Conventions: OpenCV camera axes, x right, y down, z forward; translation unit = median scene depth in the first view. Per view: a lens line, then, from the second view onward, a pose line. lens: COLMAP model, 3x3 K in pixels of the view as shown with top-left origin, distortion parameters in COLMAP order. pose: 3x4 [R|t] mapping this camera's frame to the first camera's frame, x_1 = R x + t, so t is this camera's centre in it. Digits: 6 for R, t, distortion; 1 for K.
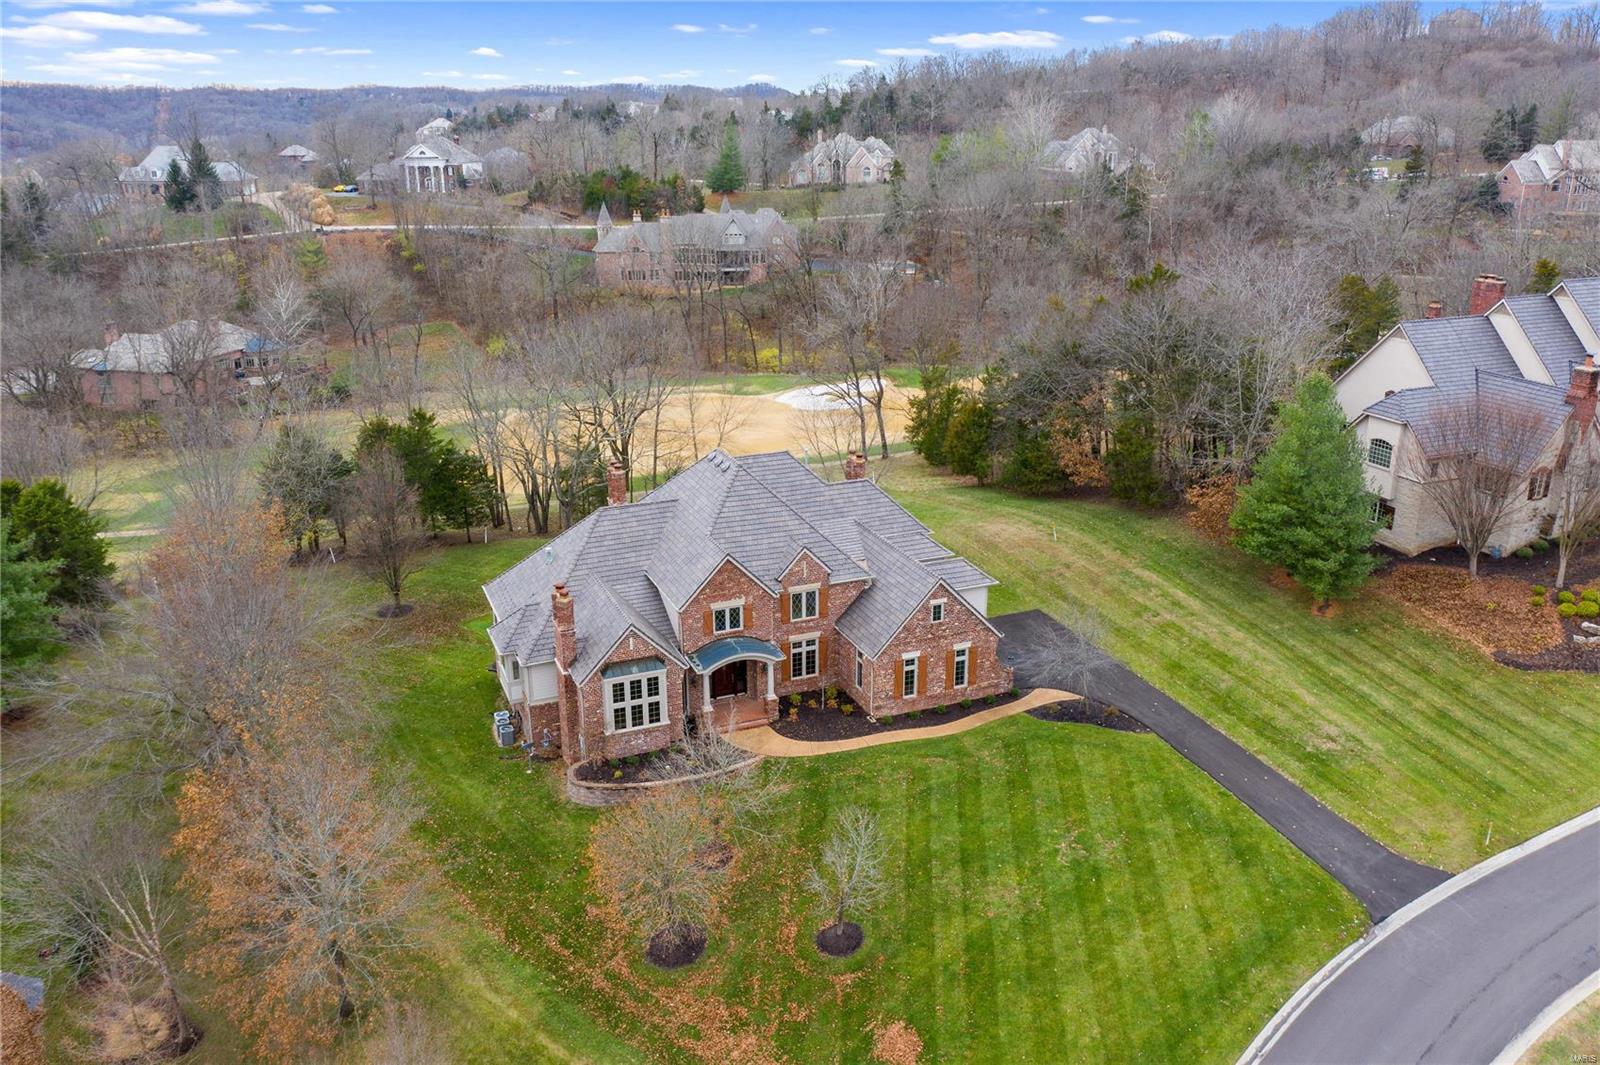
lens RADIAL K [[1259.6, 0, 808.3], [0, 1259.6, 529.6], [0, 0, 1]] dist [-0.020795, 0.006518]
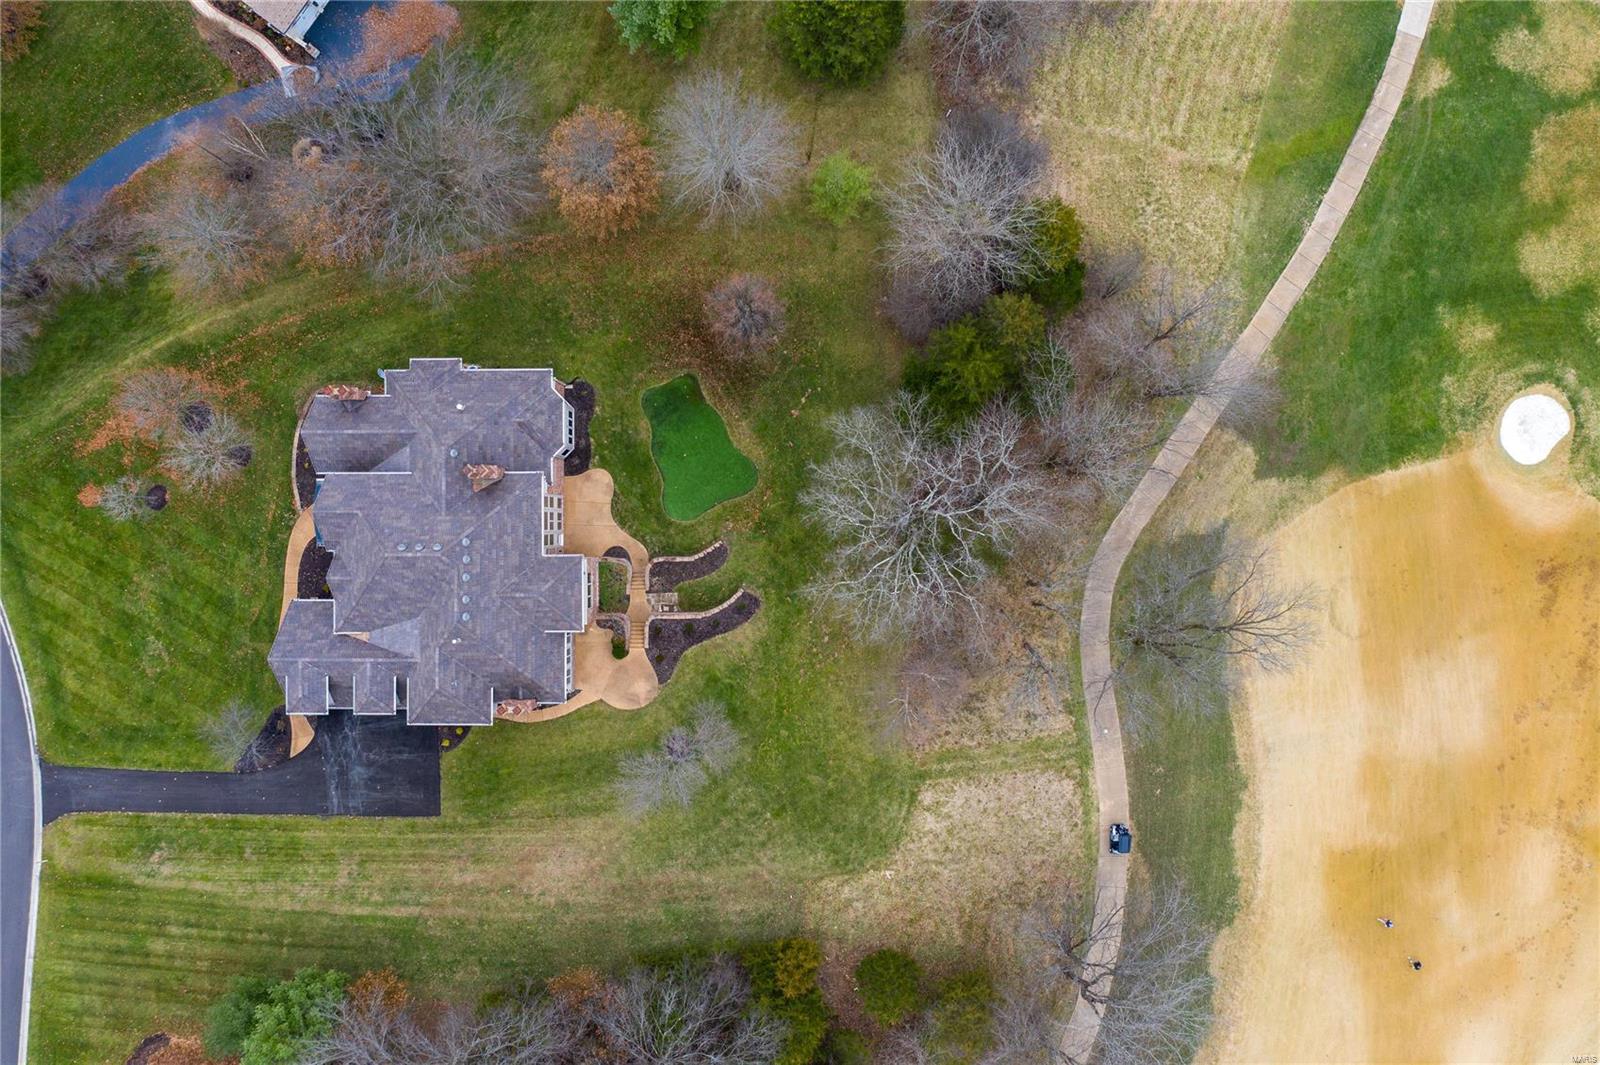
lens RADIAL K [[1259.6, 0, 804.8], [0, 1259.6, 527.7], [0, 0, 1]] dist [-0.020795, 0.006518]
pose [[-0.385176, 0.922650, 0.018903, -0.265759], [-0.274213, -0.133985, 0.952289, -1.352341], [0.881162, 0.361615, 0.304610, 1.028585]]
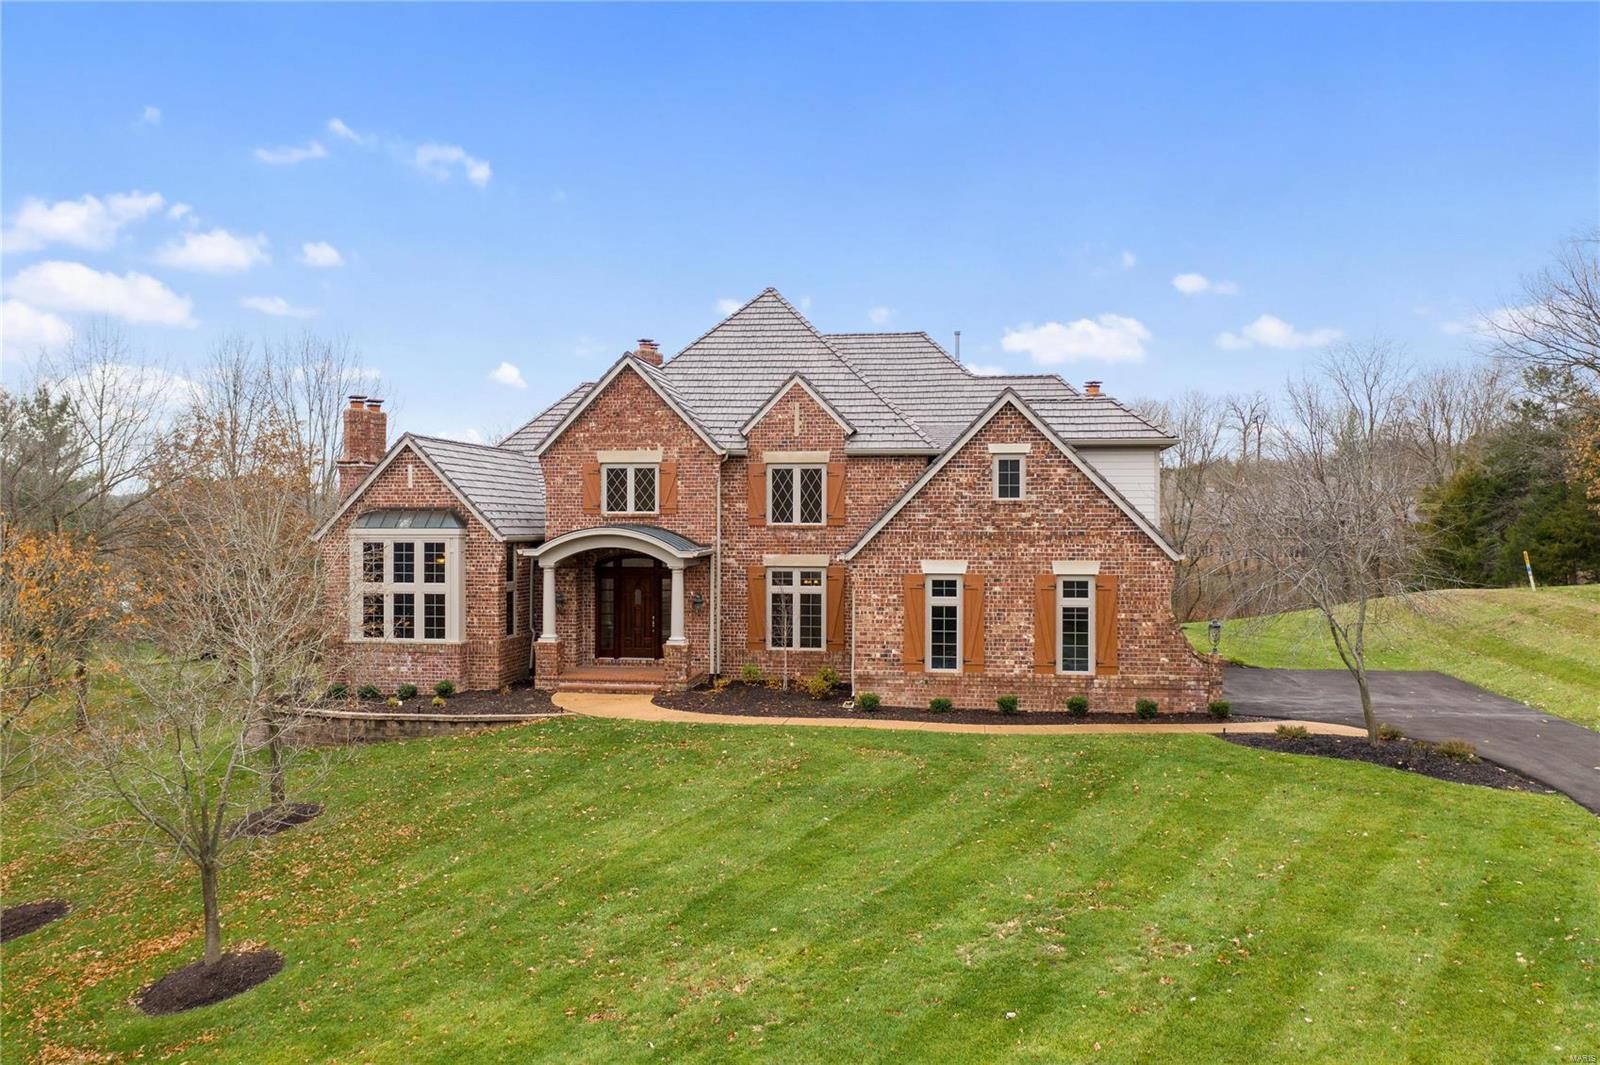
lens RADIAL K [[1259.6, 0, 800.6], [0, 1259.6, 549.9], [0, 0, 1]] dist [-0.020795, 0.006518]
pose [[0.850838, 0.013211, -0.525261, 0.272630], [-0.174769, 0.949878, -0.259207, 0.218112], [0.495510, 0.312342, 0.810501, 0.608997]]
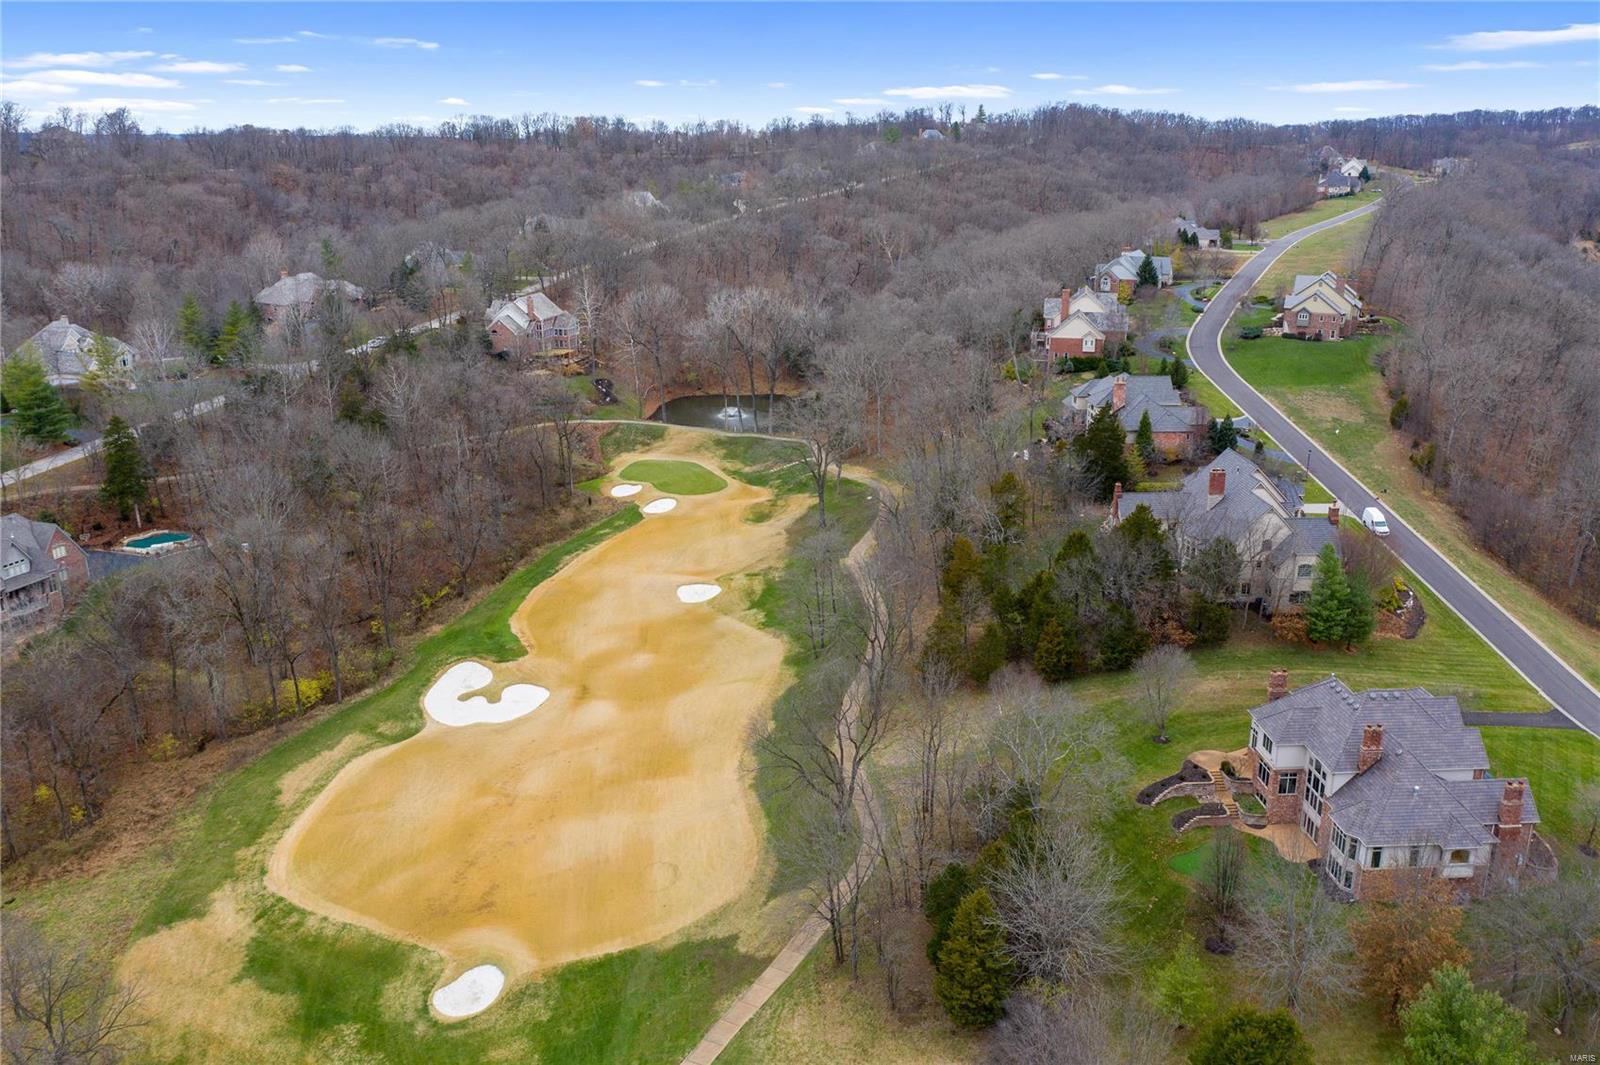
lens RADIAL K [[1259.6, 0, 835.7], [0, 1259.6, 558.5], [0, 0, 1]] dist [-0.020795, 0.006518]
pose [[0.318845, -0.289967, 0.902362, -1.885800], [0.295446, 0.935023, 0.196068, -0.822980], [-0.900583, 0.204084, 0.383798, 1.059946]]
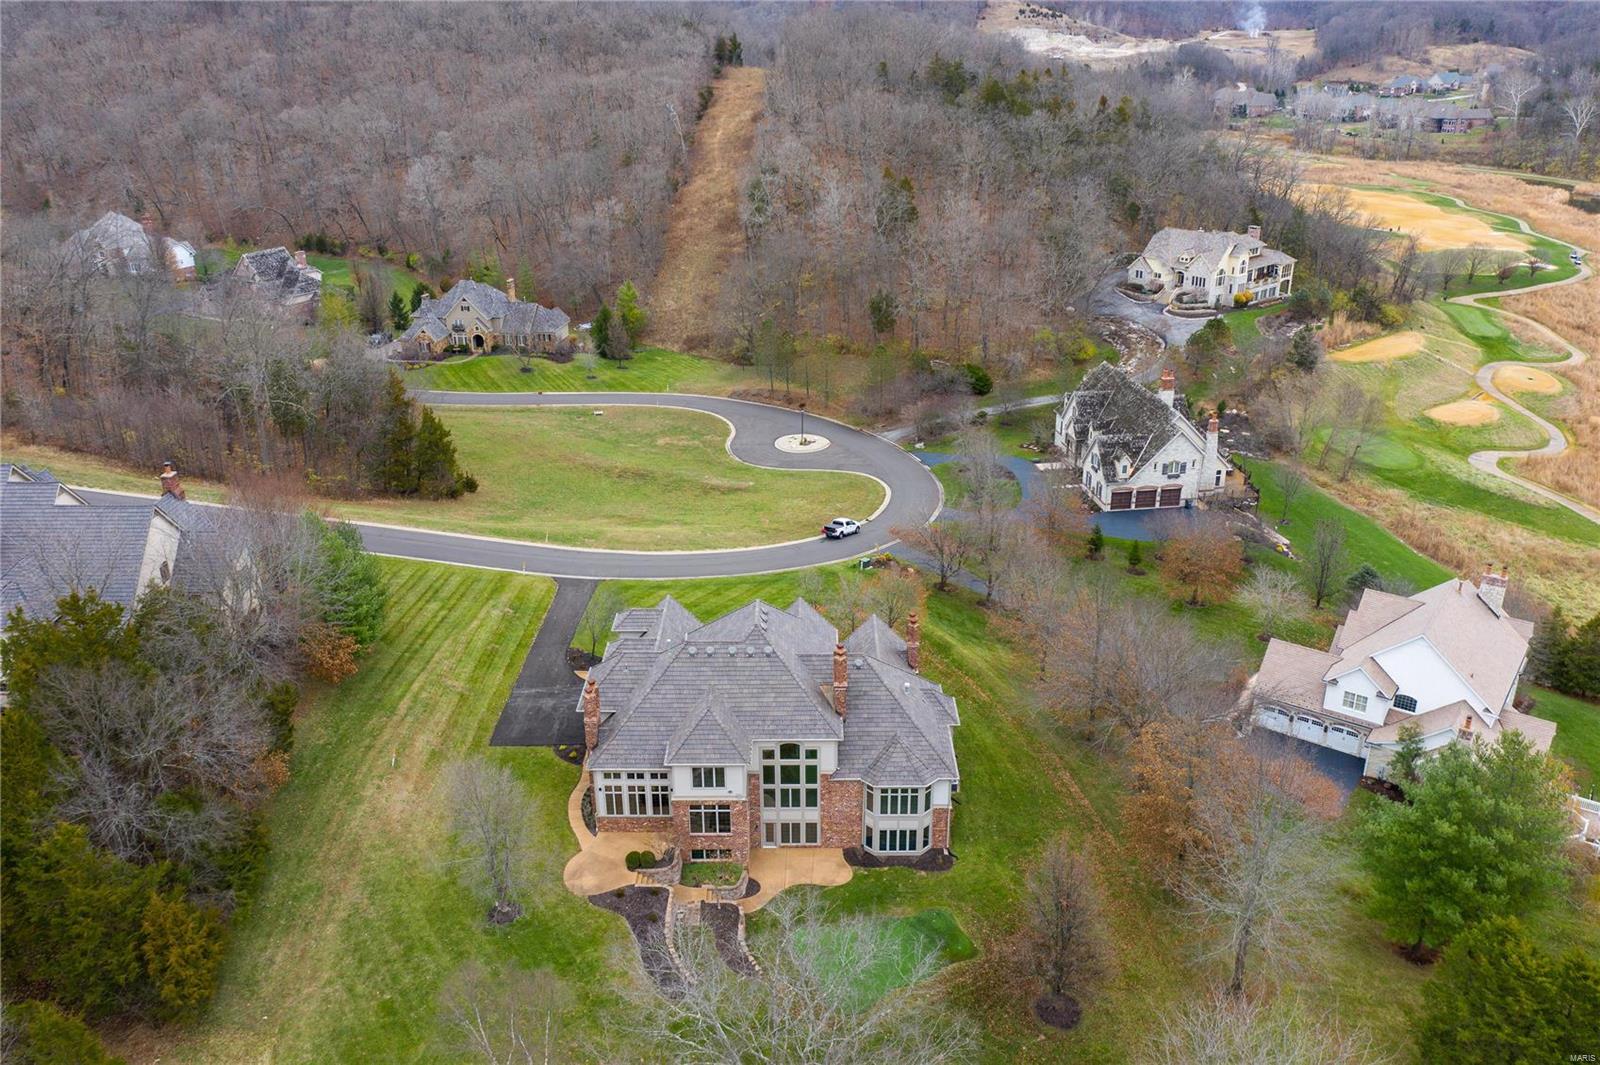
lens RADIAL K [[1259.6, 0, 797.0], [0, 1259.6, 529.9], [0, 0, 1]] dist [-0.020795, 0.006518]
pose [[-0.919854, -0.139099, 0.366770, -0.565801], [0.138277, 0.760008, 0.635033, -0.936882], [-0.367081, 0.634853, -0.679863, 1.884106]]
